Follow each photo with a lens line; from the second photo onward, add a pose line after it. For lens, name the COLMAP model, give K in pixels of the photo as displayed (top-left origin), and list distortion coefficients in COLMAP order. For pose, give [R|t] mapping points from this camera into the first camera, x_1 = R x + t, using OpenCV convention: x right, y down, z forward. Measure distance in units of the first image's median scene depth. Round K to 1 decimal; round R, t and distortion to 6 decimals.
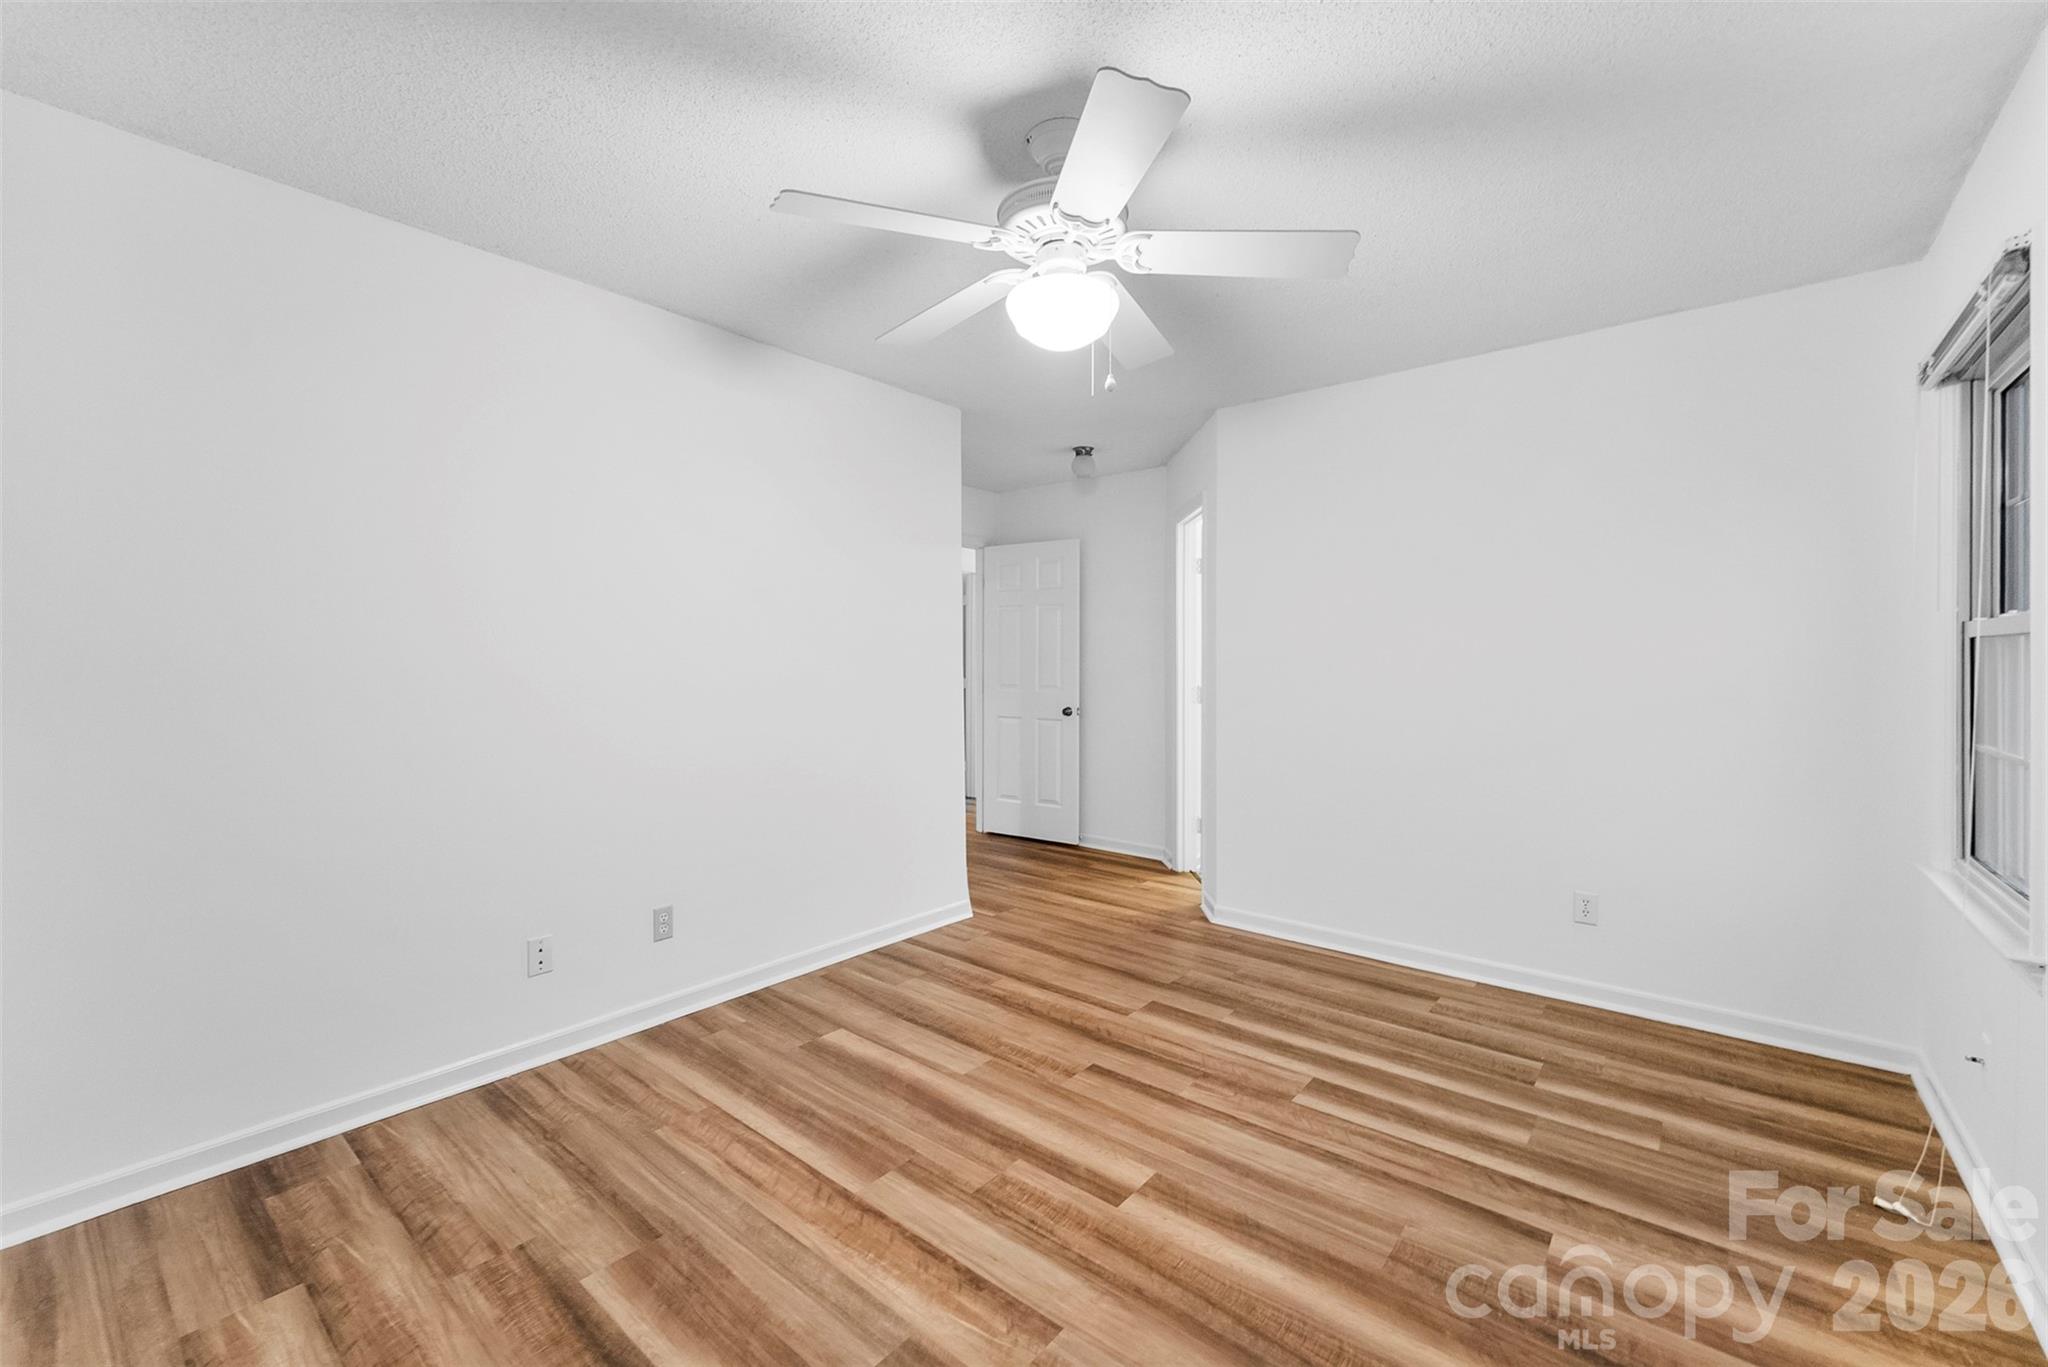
lens RADIAL K [[833.2, 0, 1024.8], [0, 833.2, 673.6], [0, 0, 1]] dist [-0.001593, -0.000309]
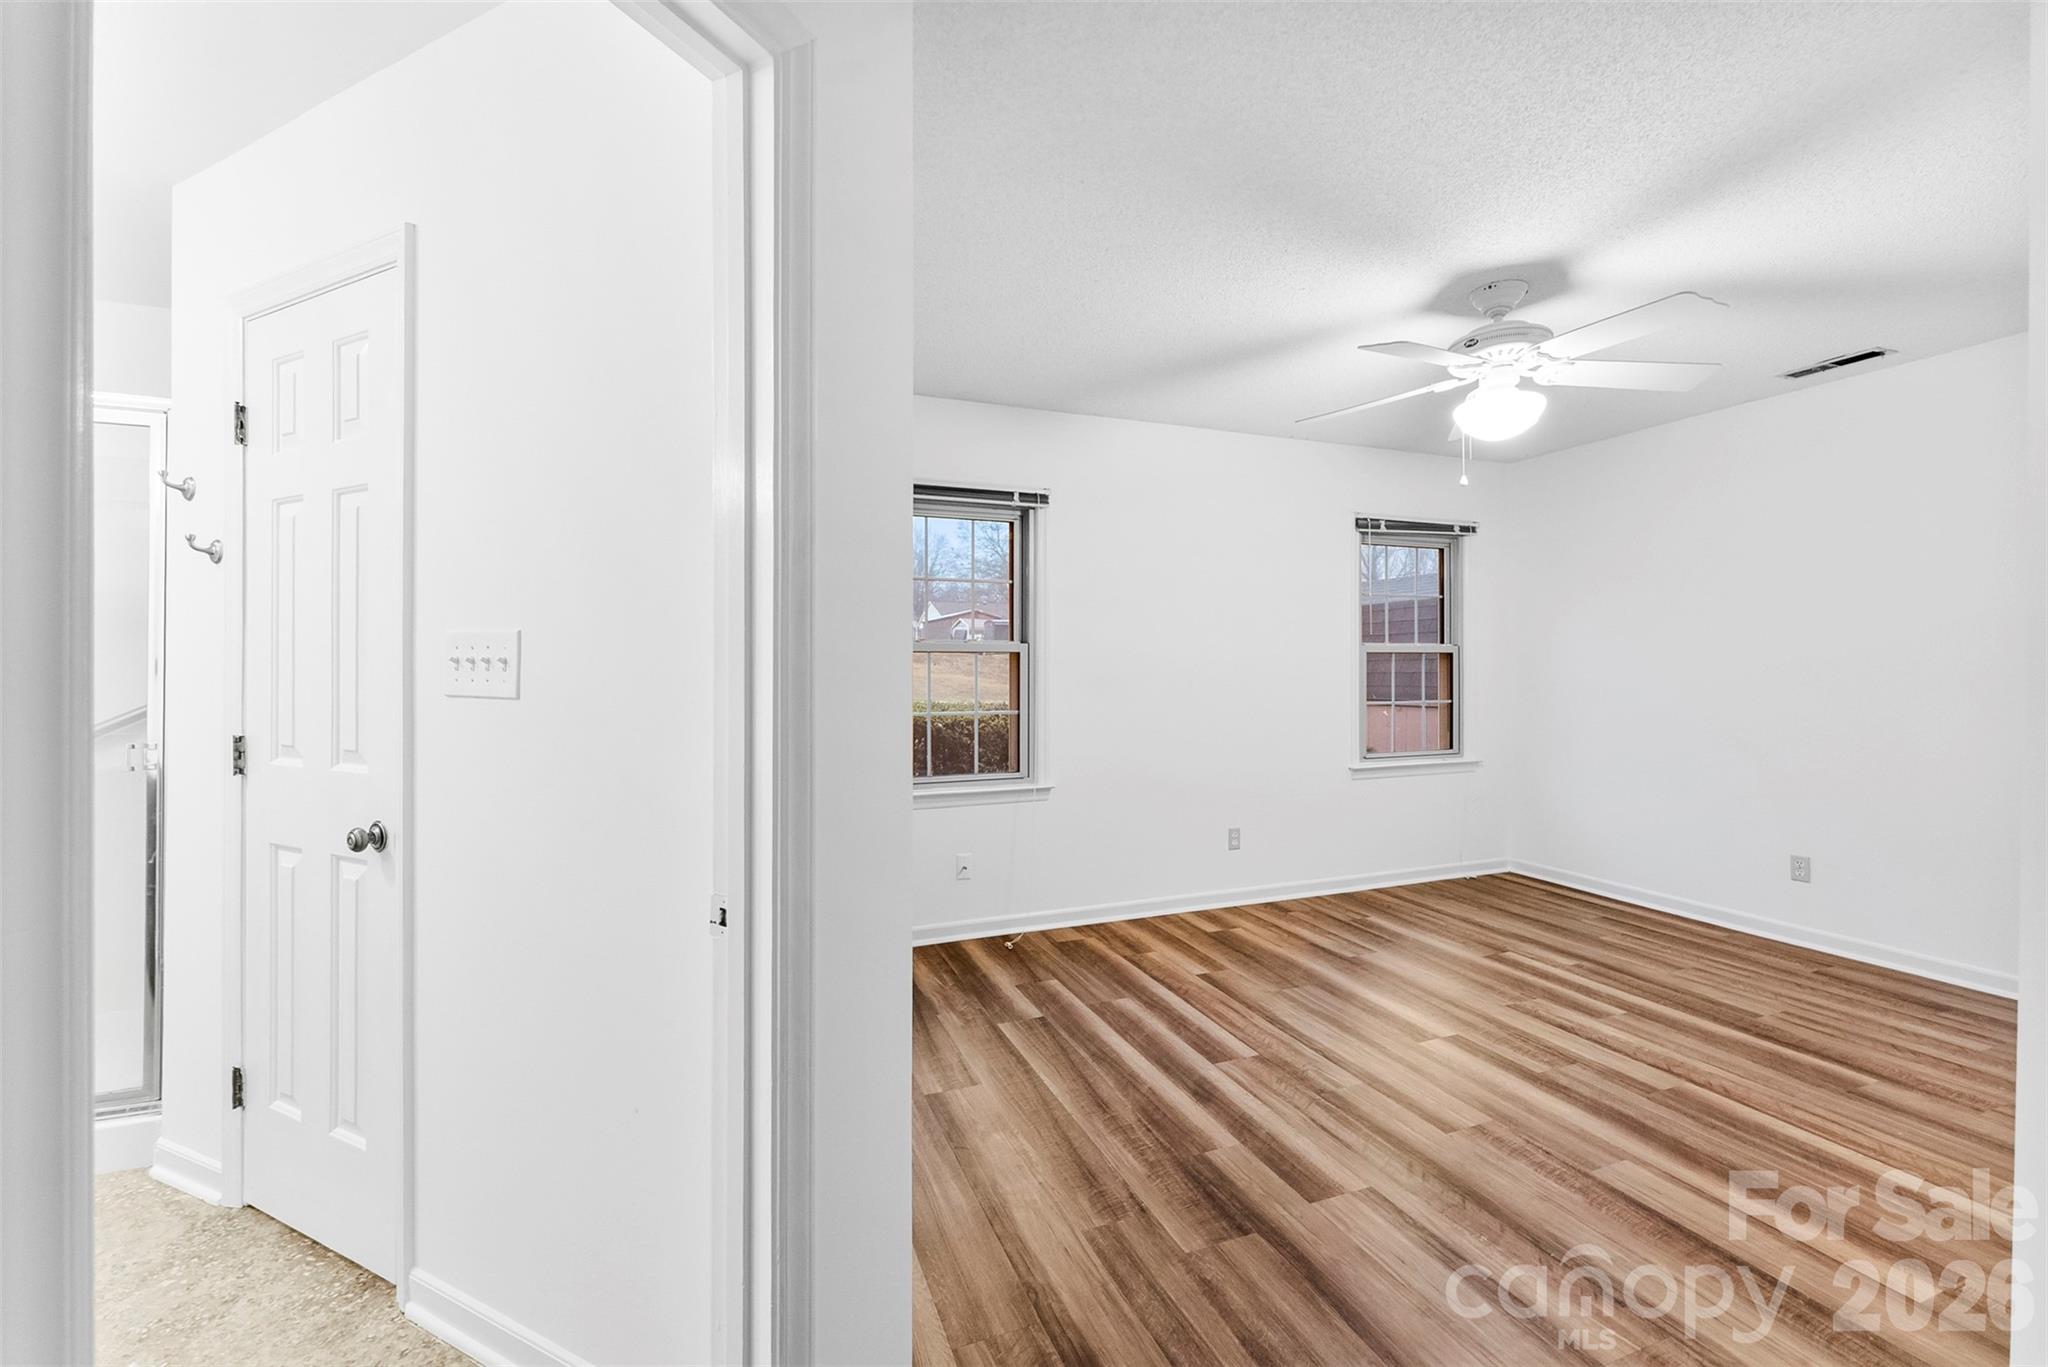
lens RADIAL K [[822.1, 0, 1014.2], [0, 822.1, 663.2], [0, 0, 1]] dist [-0.001823, -0.000061]
pose [[-0.861898, 0.002891, 0.507074, 0.039725], [0.011641, 0.999833, 0.014086, -0.042028], [-0.506949, 0.018044, -0.861787, 2.191625]]
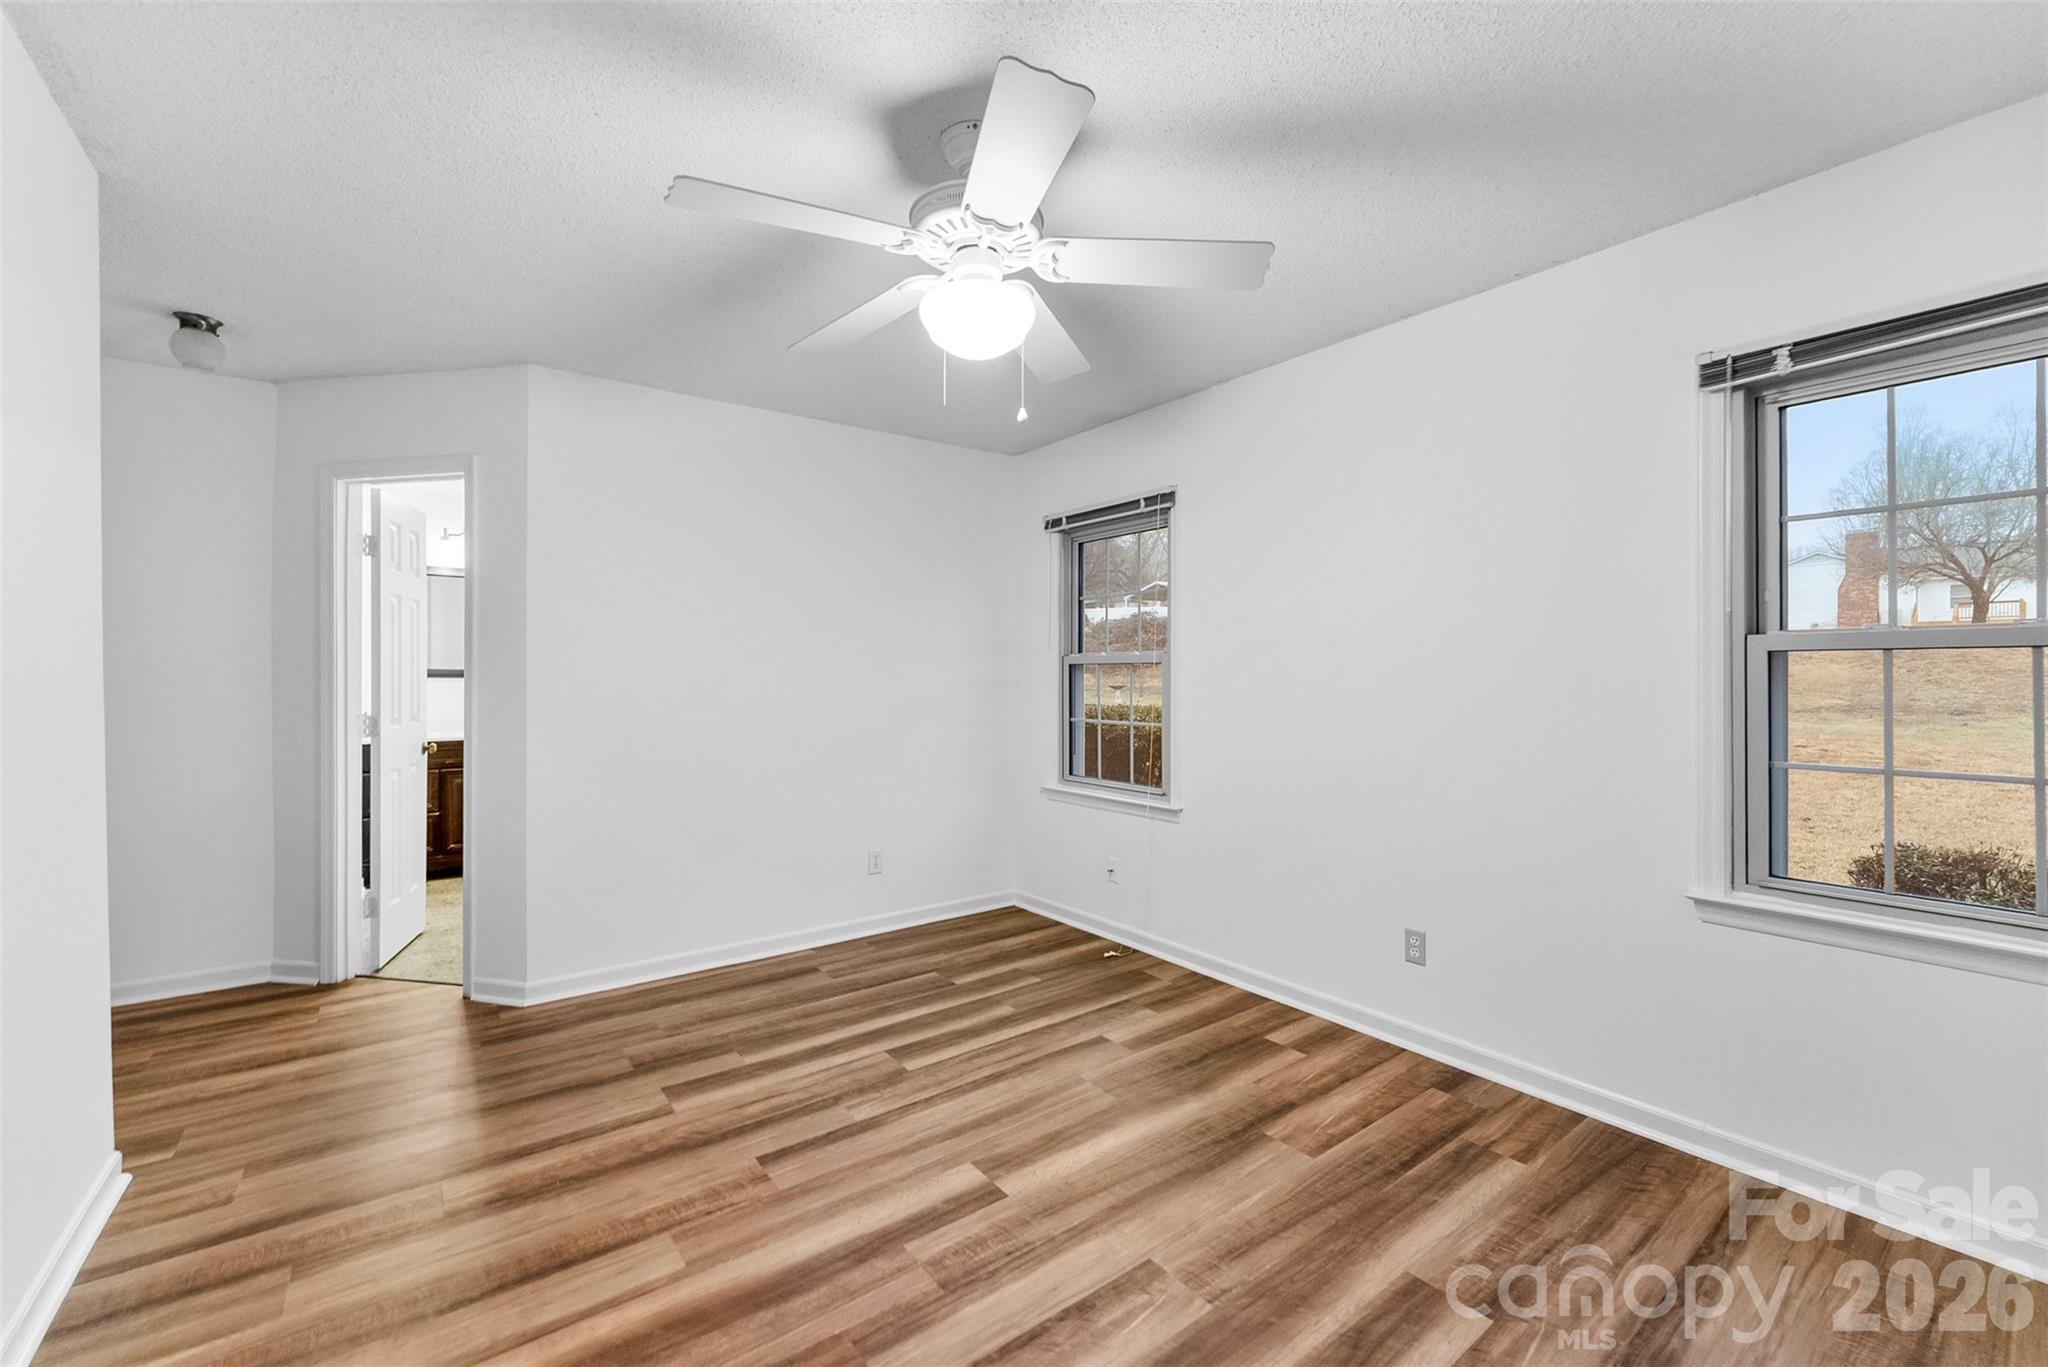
lens RADIAL K [[833.2, 0, 1024.8], [0, 833.2, 673.6], [0, 0, 1]] dist [-0.001593, -0.000309]
pose [[0.236256, -0.000013, 0.971691, -0.746500], [0.017884, 0.999831, -0.004335, -0.010028], [-0.971526, 0.018402, 0.236217, 0.595692]]
